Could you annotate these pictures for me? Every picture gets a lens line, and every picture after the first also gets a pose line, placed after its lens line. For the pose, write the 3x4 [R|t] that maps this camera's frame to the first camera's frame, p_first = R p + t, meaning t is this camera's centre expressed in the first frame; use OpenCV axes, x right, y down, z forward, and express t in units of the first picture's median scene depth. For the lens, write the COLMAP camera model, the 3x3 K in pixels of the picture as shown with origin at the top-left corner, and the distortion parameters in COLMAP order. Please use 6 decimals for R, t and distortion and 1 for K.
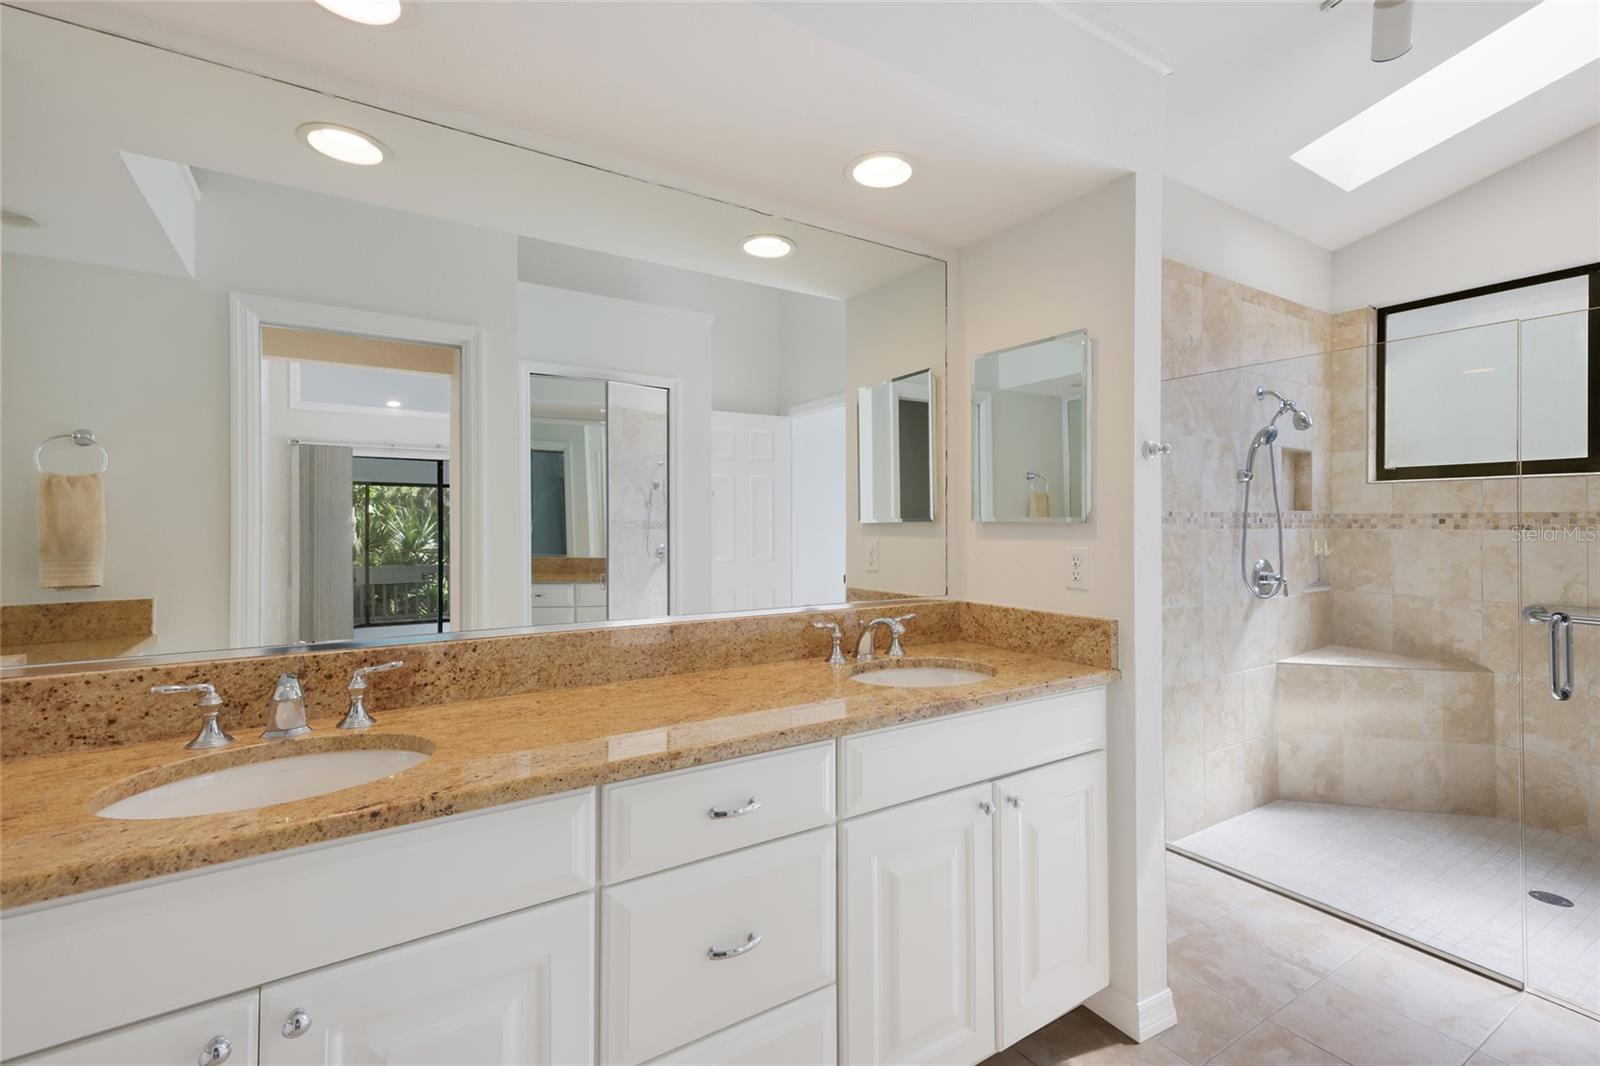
lens RADIAL K [[724.1, 0, 799.1], [0, 724.1, 532.4], [0, 0, 1]] dist [0.030935, 0.000650]
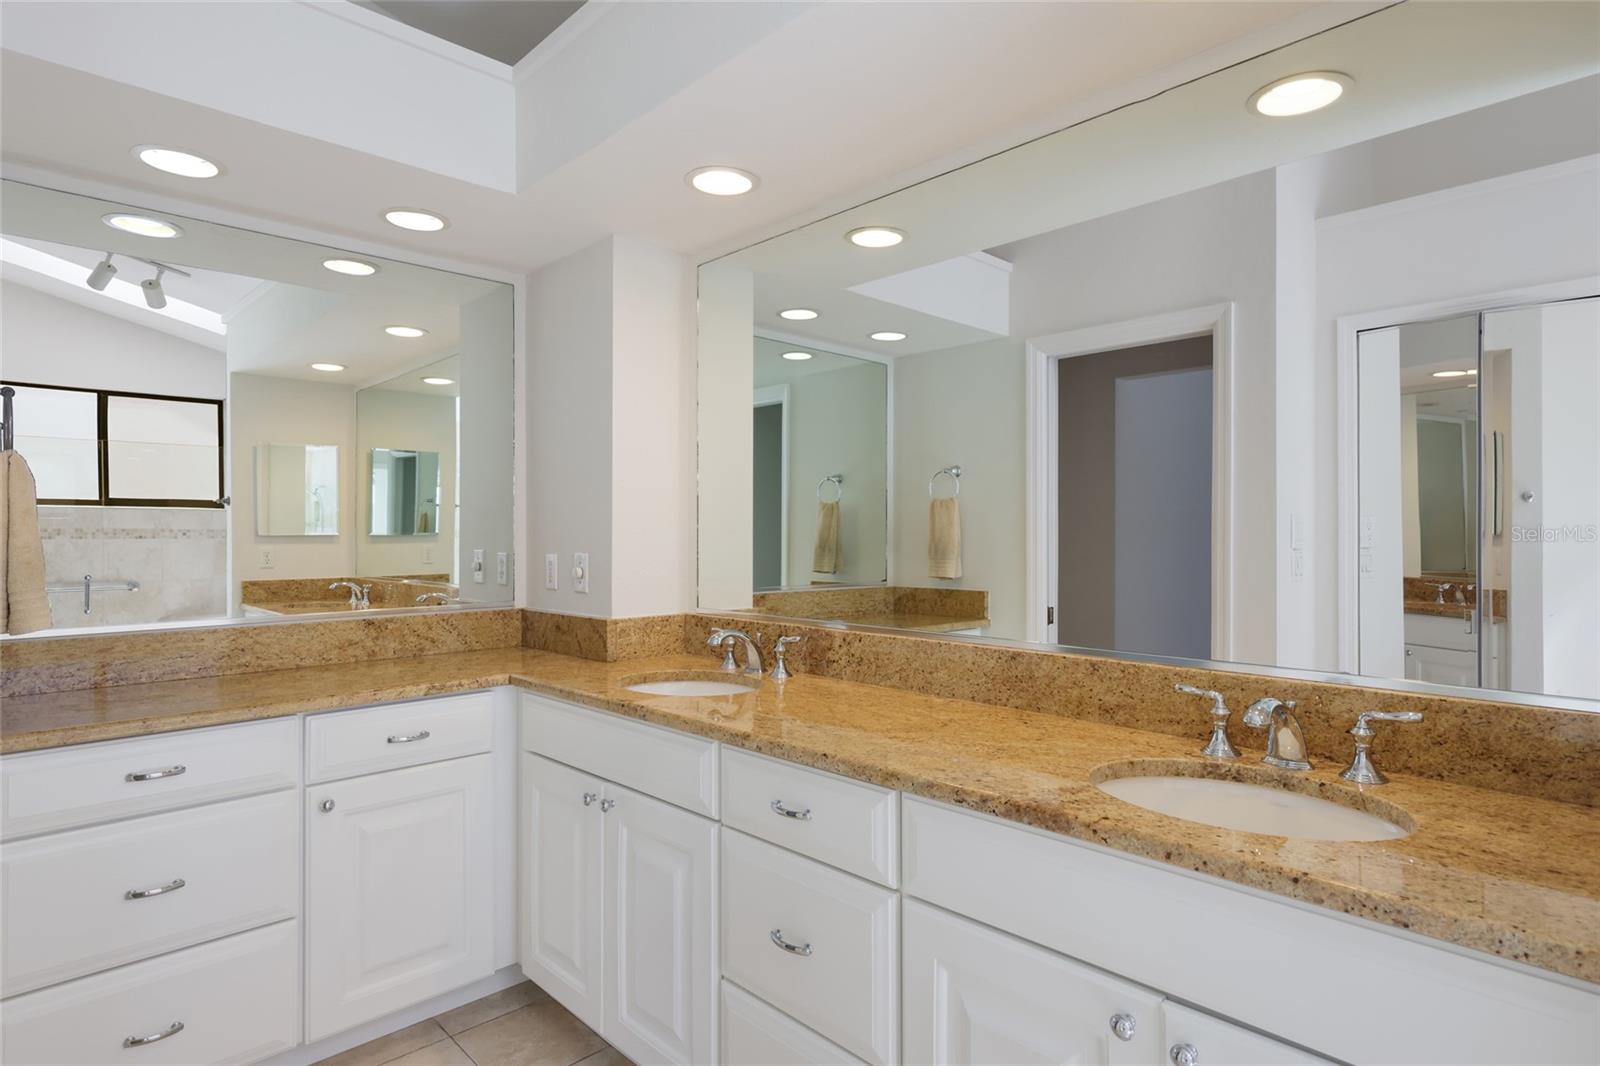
lens RADIAL K [[880.2, 0, 799.8], [0, 880.2, 526.3], [0, 0, 1]] dist [0.020646, -0.000188]
pose [[0.197104, -0.007750, -0.980352, 0.801817], [-0.016134, 0.999808, -0.011148, -0.003513], [0.980250, 0.018014, 0.196942, 0.543076]]
